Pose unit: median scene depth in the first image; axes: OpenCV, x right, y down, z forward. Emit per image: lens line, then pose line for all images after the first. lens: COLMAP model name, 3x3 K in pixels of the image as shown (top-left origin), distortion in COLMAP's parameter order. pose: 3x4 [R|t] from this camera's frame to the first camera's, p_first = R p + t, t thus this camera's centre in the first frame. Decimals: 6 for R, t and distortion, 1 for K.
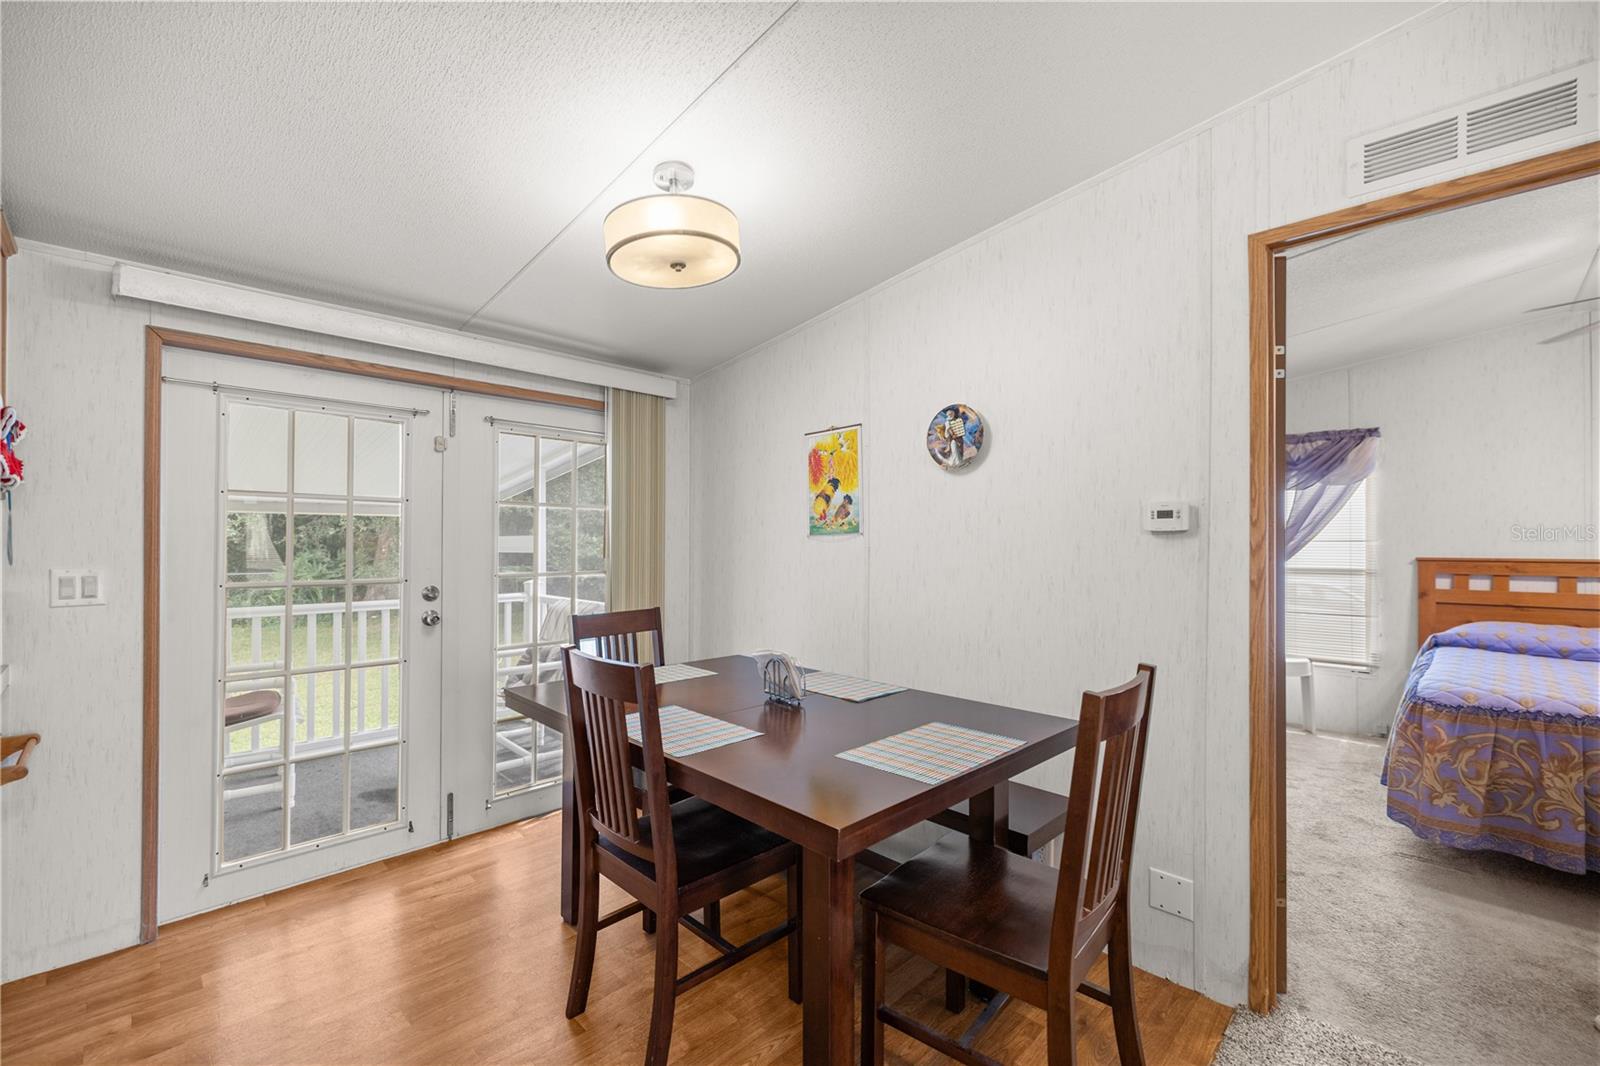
lens RADIAL K [[669.7, 0, 795.5], [0, 669.7, 541.8], [0, 0, 1]] dist [0.001401, 0.000239]
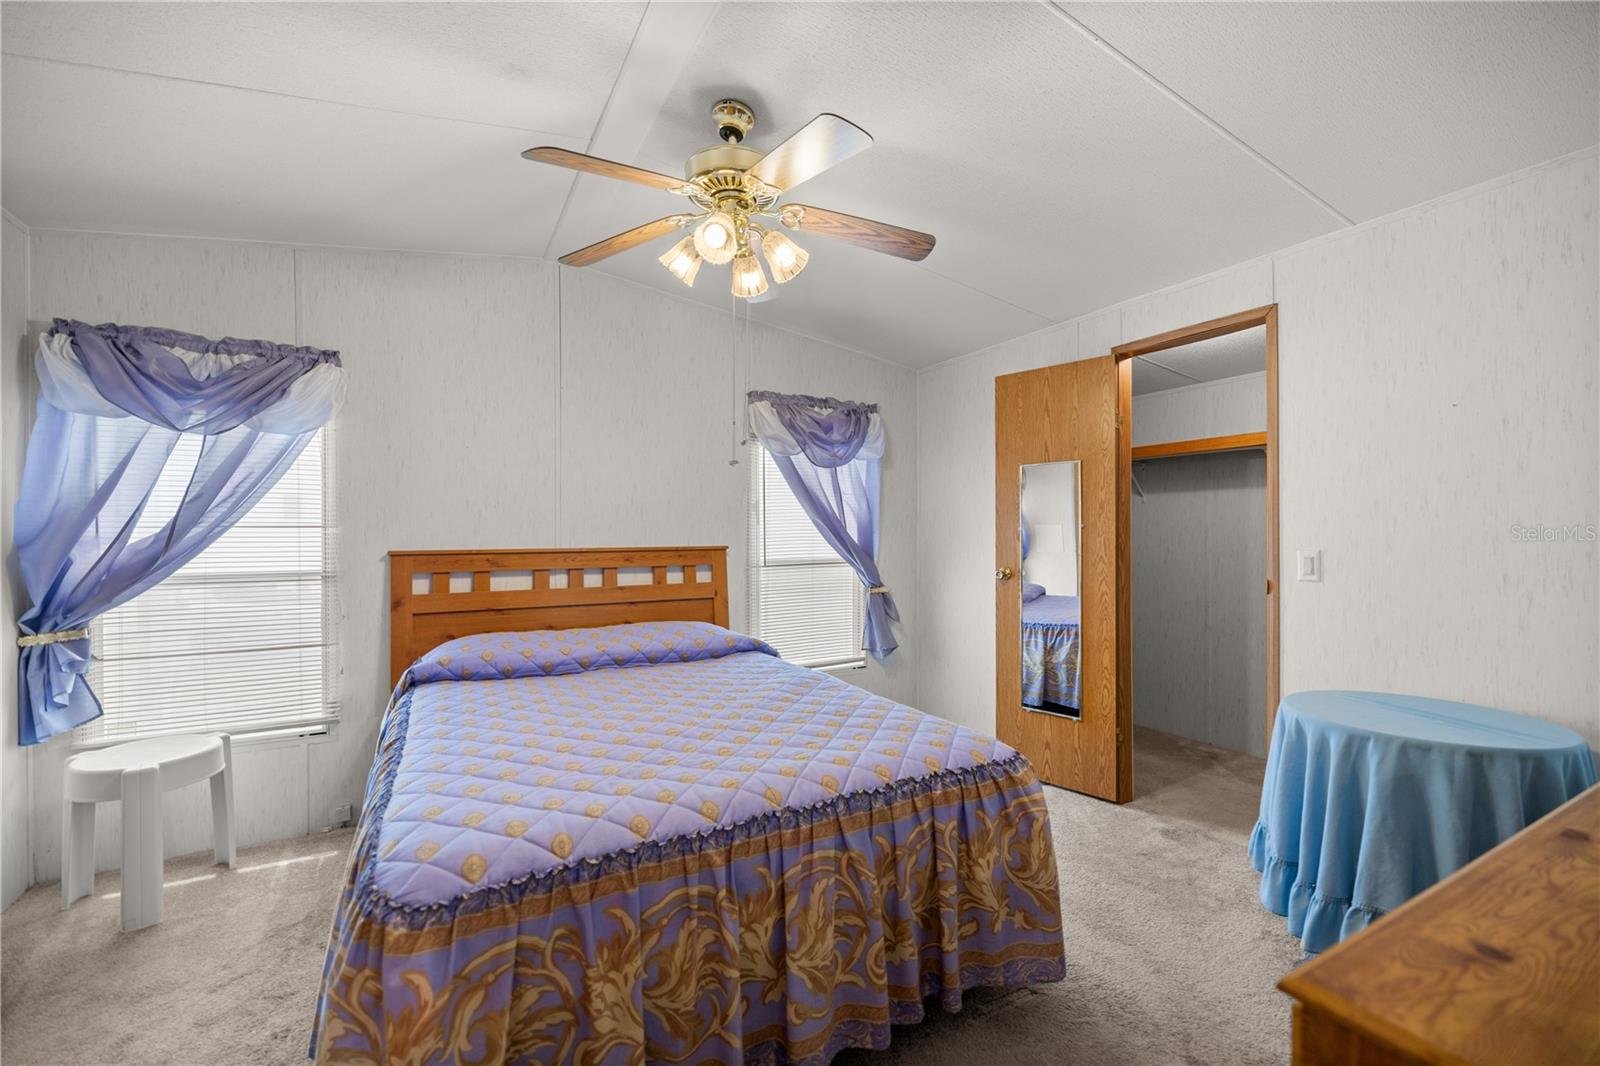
lens RADIAL K [[669.7, 0, 800.3], [0, 669.7, 531.5], [0, 0, 1]] dist [0.001401, 0.000239]
pose [[0.280952, -0.000195, 0.959722, 0.362667], [0.000138, 1.000000, 0.000163, 0.003121], [-0.959722, 0.000087, 0.280952, 0.378789]]
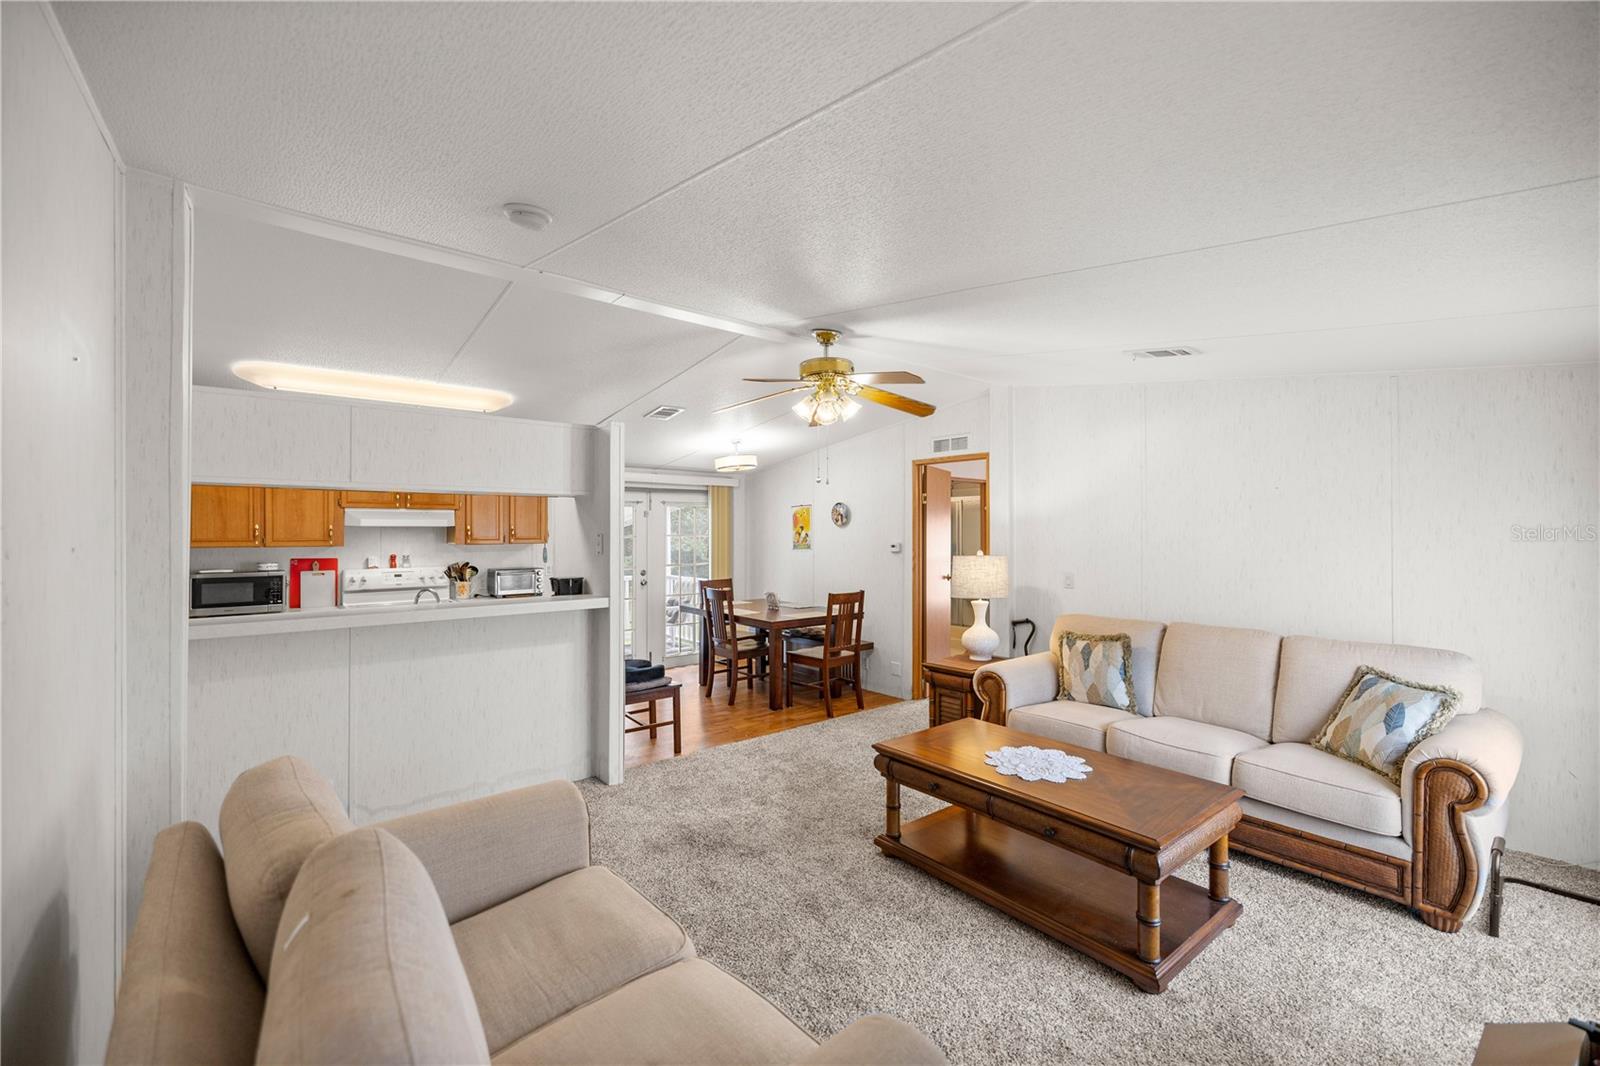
lens RADIAL K [[669.7, 0, 797.9], [0, 669.7, 534.3], [0, 0, 1]] dist [0.001401, 0.000239]
pose [[0.995234, -0.004854, -0.097400, 0.466094], [0.005515, 0.999964, 0.006514, -0.132618], [0.097364, -0.007020, 0.995224, -2.384034]]
